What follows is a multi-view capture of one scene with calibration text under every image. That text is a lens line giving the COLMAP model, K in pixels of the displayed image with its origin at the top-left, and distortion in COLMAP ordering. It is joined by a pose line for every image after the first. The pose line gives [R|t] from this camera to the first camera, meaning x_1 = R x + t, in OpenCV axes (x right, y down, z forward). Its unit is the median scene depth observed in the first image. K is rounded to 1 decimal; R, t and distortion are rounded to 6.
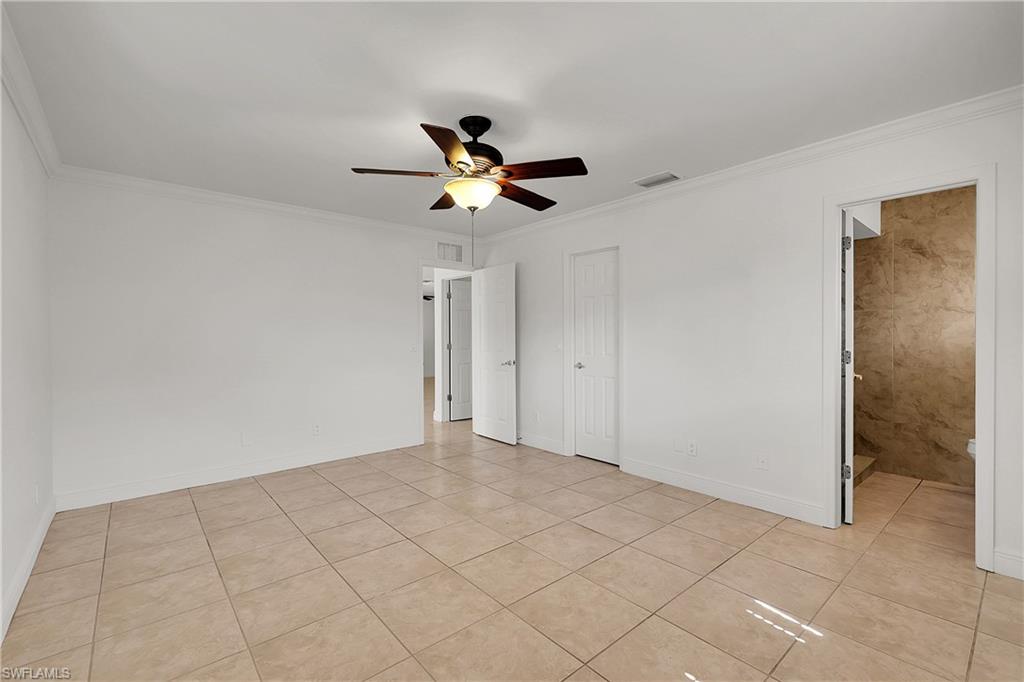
lens RADIAL K [[447.6, 0, 514.1], [0, 447.6, 338.6], [0, 0, 1]] dist [0.001947, 0.000620]
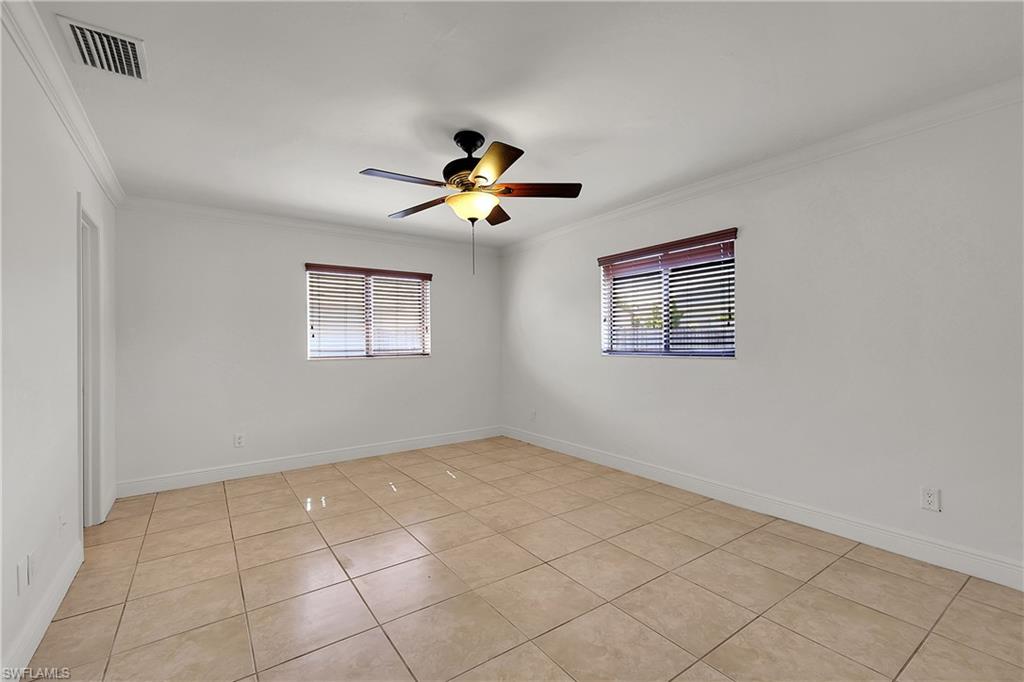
lens RADIAL K [[447.6, 0, 511.8], [0, 447.6, 341.0], [0, 0, 1]] dist [0.001947, 0.000620]
pose [[-0.994719, 0.016165, 0.101358, -0.331354], [0.016113, 0.999869, -0.001332, -0.004076], [-0.101366, 0.000309, -0.994849, 2.367322]]
